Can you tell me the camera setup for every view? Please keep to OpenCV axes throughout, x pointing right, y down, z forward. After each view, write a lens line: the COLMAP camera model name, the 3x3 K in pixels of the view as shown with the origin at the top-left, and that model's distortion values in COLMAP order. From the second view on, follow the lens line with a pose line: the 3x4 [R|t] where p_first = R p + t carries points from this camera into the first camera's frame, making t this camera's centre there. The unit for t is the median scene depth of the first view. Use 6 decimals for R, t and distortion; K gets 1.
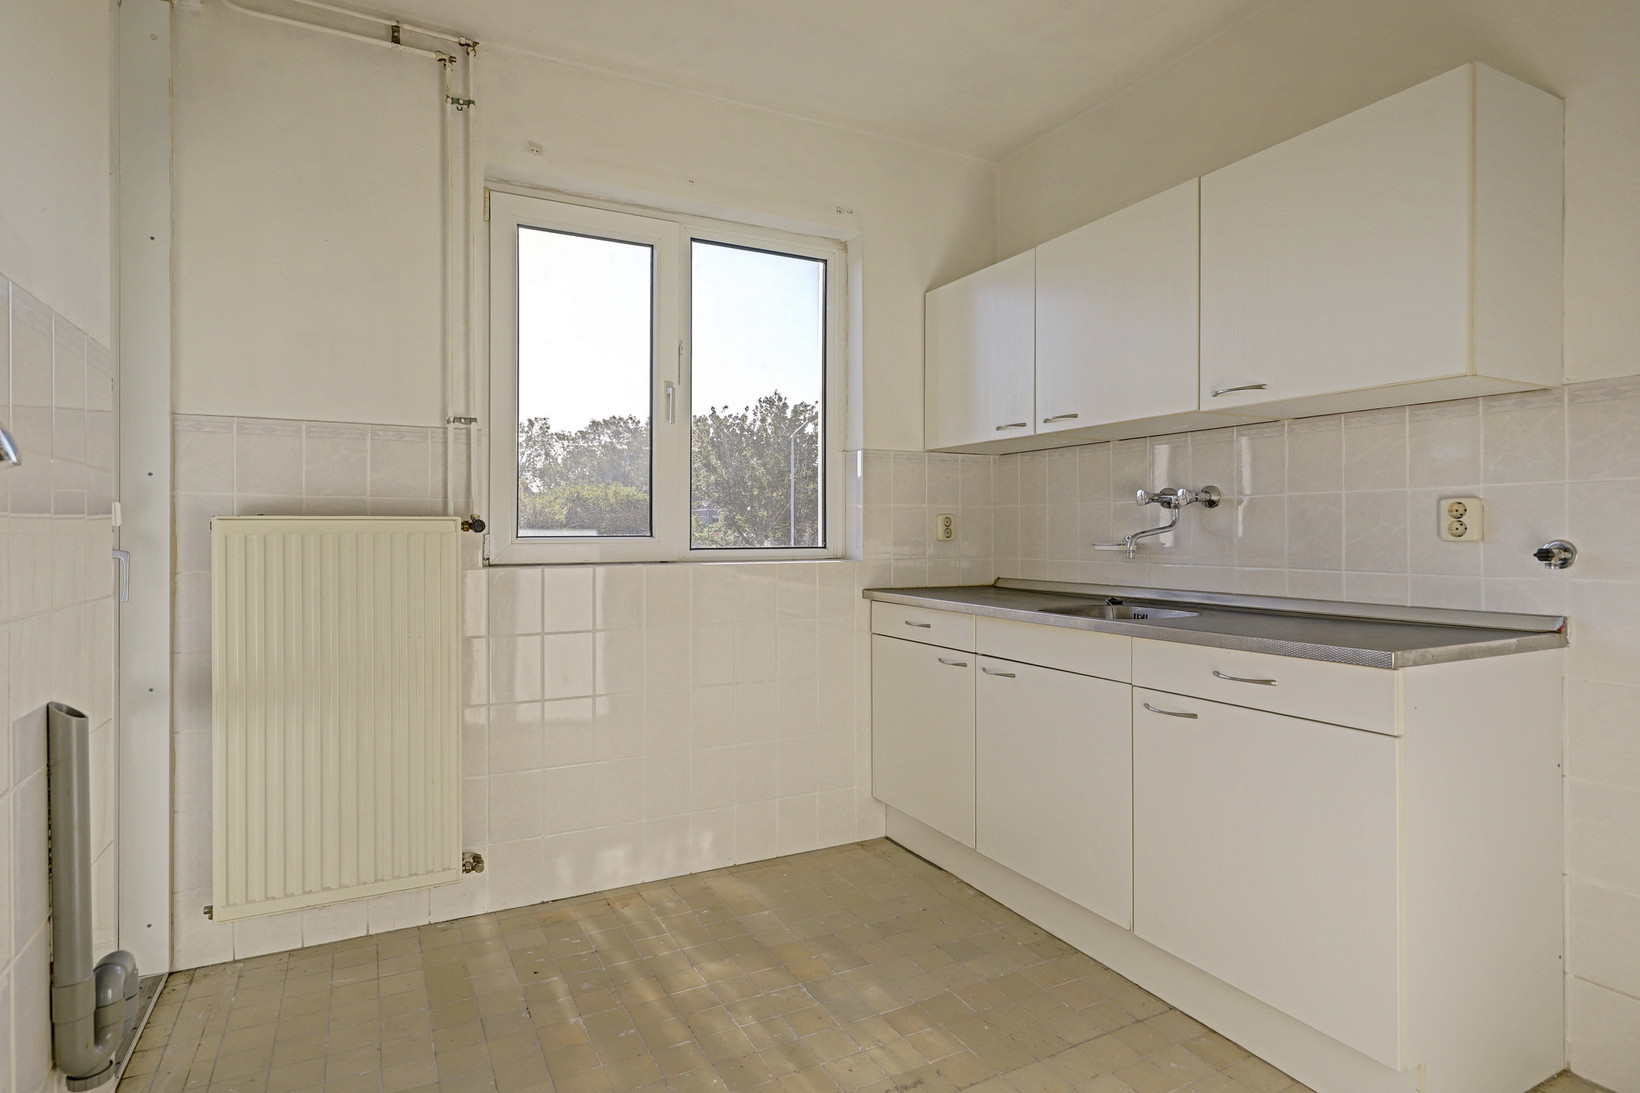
lens RADIAL K [[861.4, 0, 817.8], [0, 861.4, 534.9], [0, 0, 1]] dist [-0.003025, -0.001533]
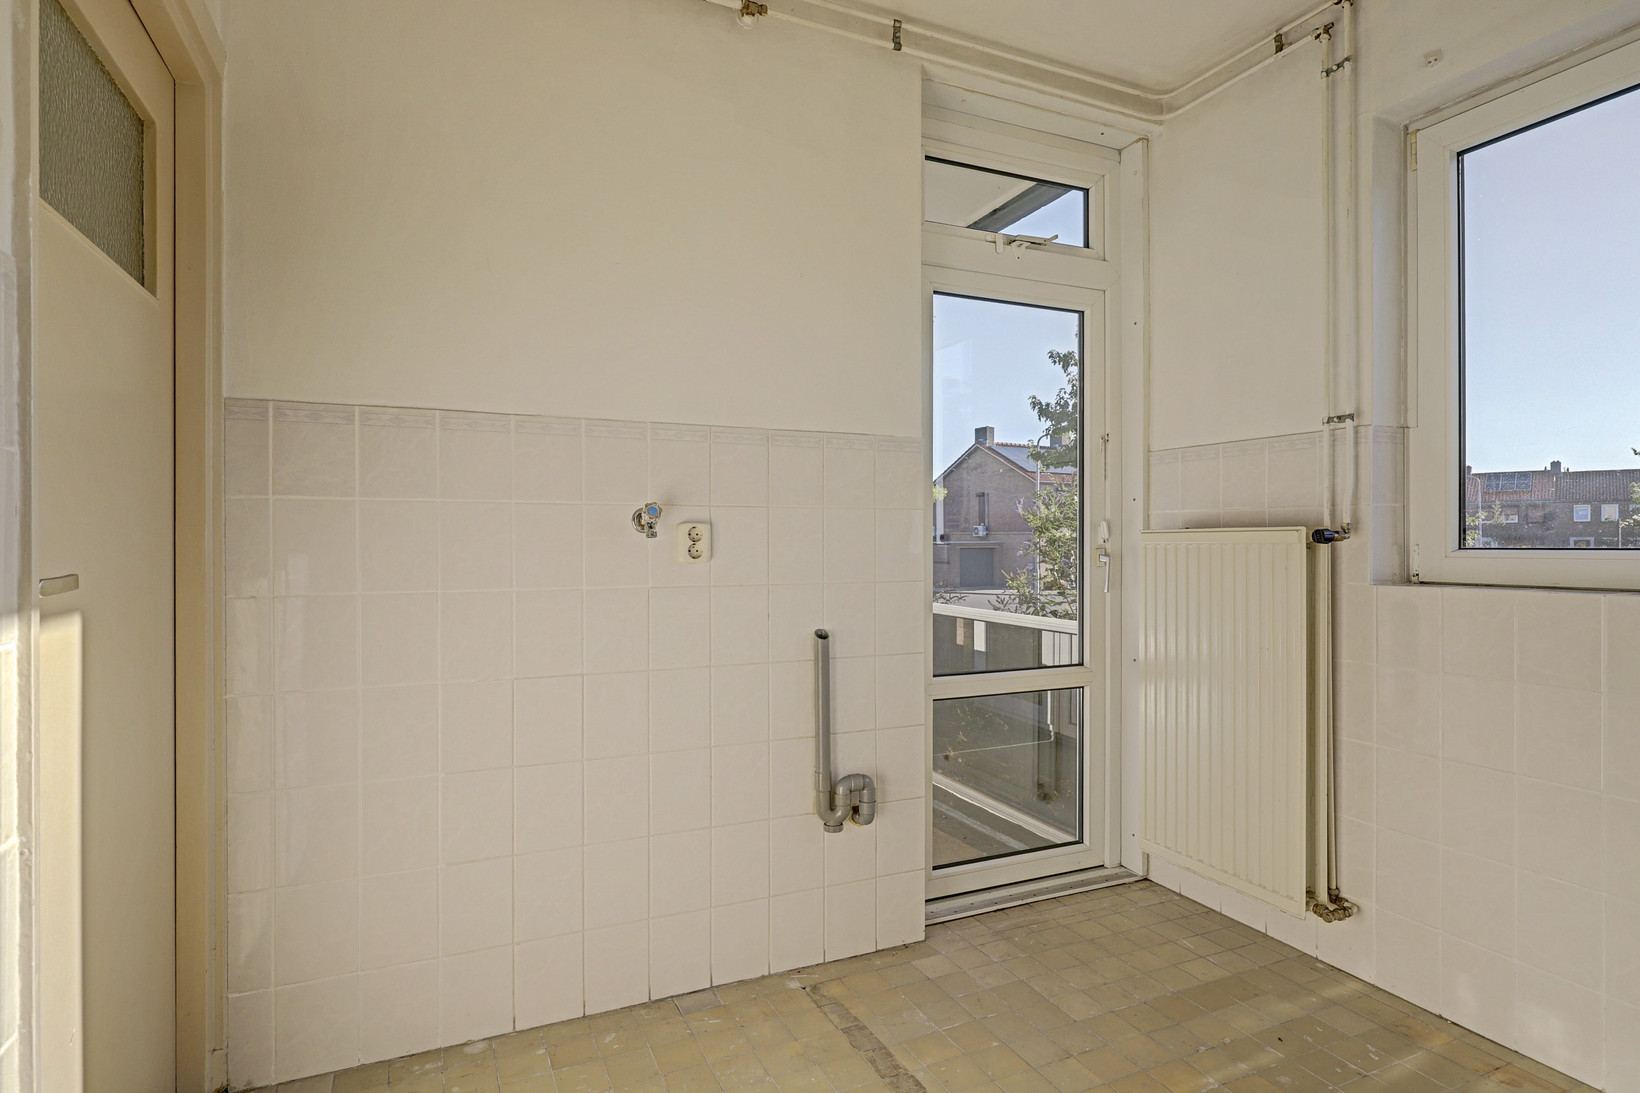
lens RADIAL K [[861.4, 0, 817.8], [0, 861.4, 534.9], [0, 0, 1]] dist [-0.003025, -0.001533]
pose [[-0.054102, -0.001858, -0.998534, 0.551468], [0.005051, 0.999985, -0.002134, -0.013723], [0.998523, -0.005159, -0.054091, 0.536973]]
